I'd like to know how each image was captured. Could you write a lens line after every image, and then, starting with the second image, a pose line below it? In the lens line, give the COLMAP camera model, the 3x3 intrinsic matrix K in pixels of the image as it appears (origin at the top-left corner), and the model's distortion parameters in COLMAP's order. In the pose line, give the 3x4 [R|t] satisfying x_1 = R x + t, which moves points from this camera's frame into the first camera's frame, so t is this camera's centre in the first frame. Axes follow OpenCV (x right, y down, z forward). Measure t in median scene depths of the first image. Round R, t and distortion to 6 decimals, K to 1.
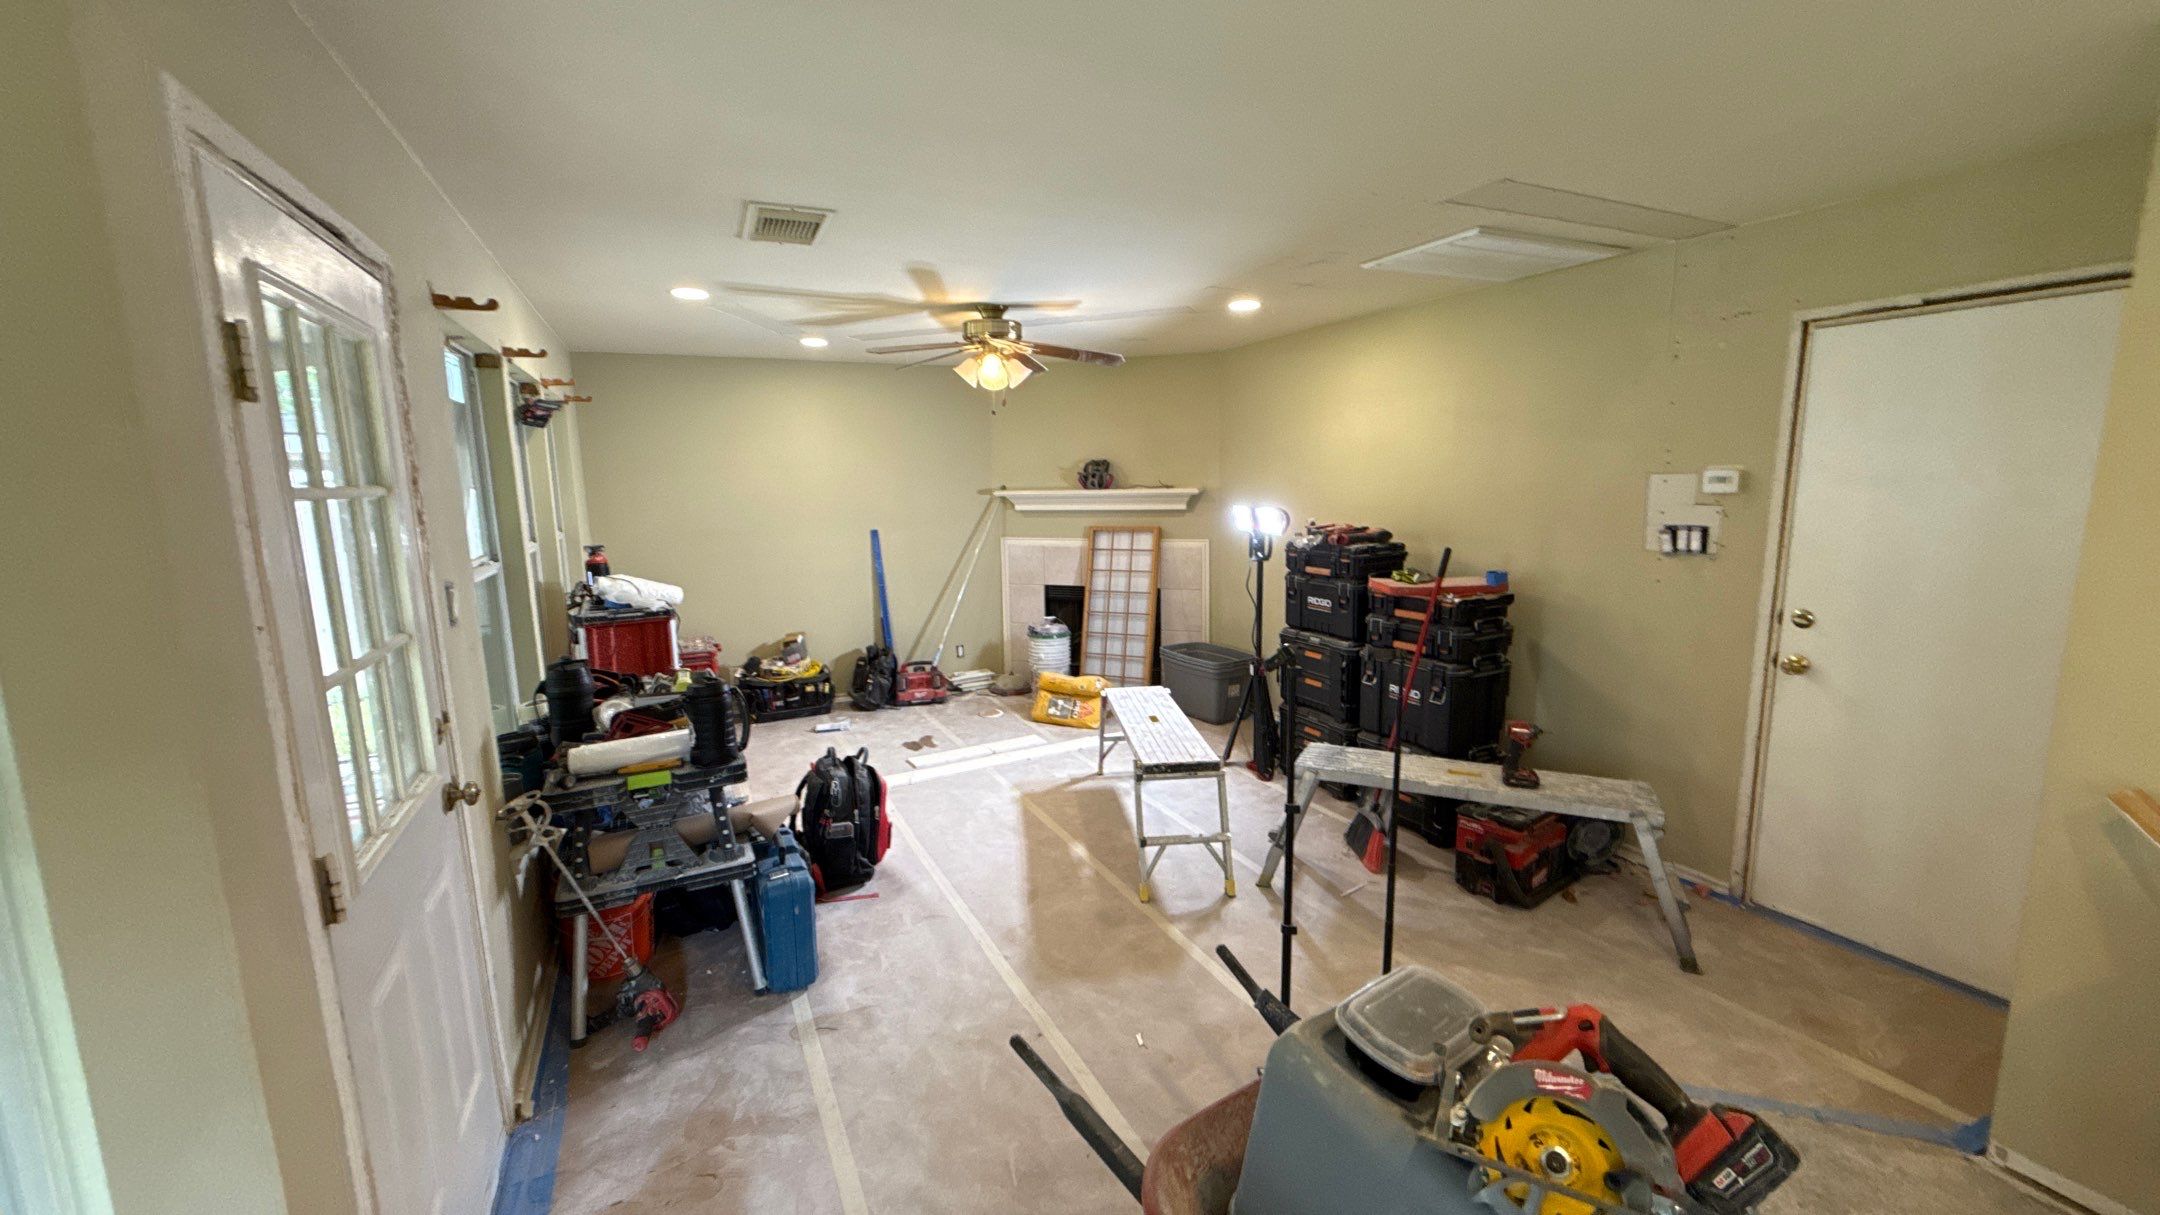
lens RADIAL K [[848.1, 0, 1080.0], [0, 848.1, 607.5], [0, 0, 1]] dist [0.001177, 0.000019]
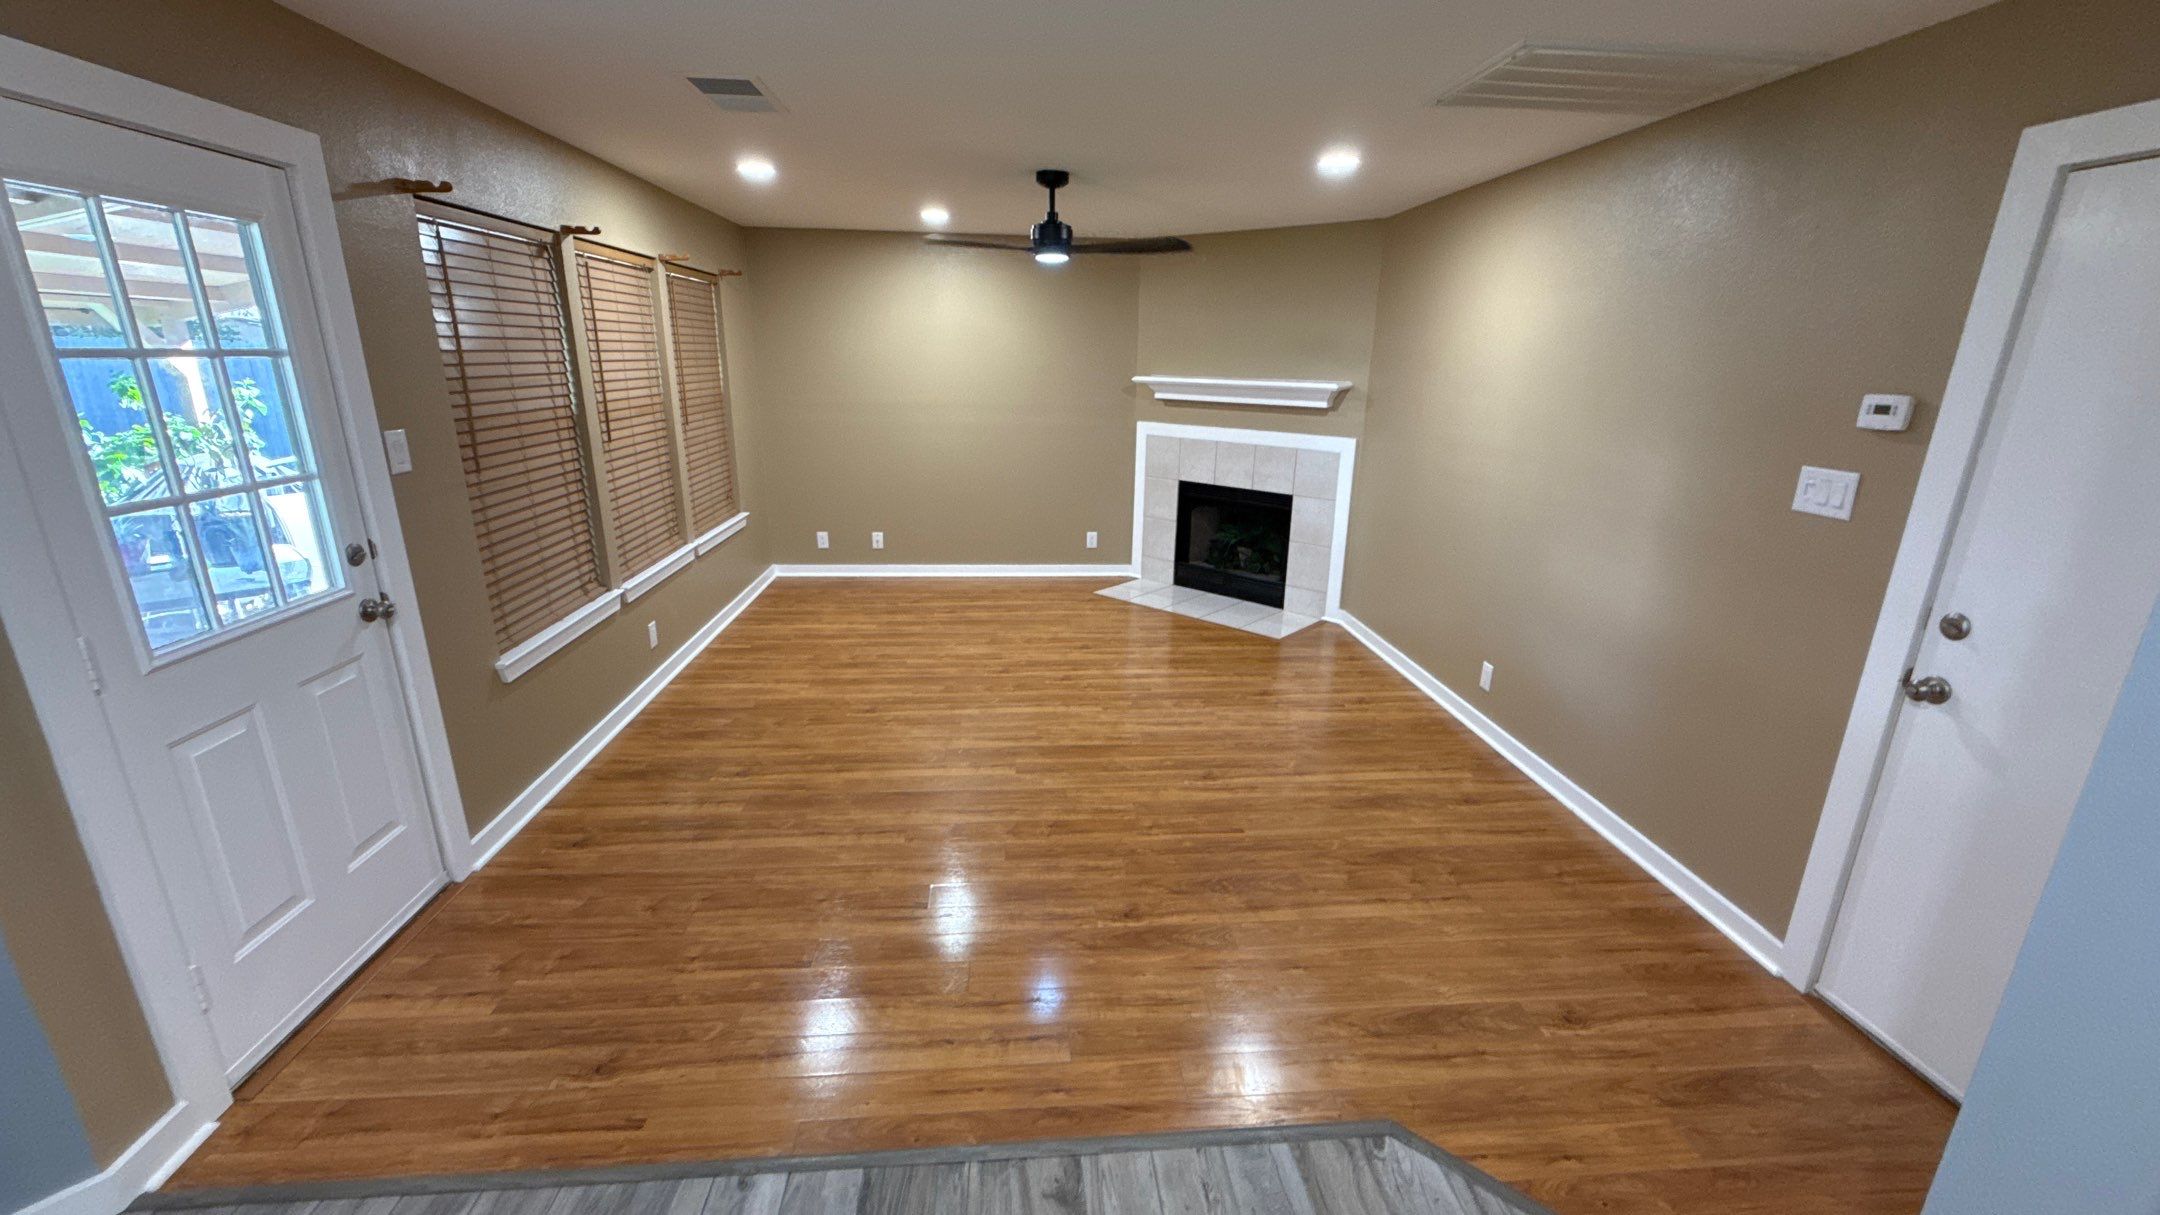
lens RADIAL K [[848.1, 0, 1080.0], [0, 848.1, 607.5], [0, 0, 1]] dist [0.001177, 0.000019]
pose [[0.934583, 0.137321, -0.328174, 0.395172], [-0.092768, 0.984653, 0.147829, -0.034188], [0.343437, -0.107714, 0.932978, 0.120248]]
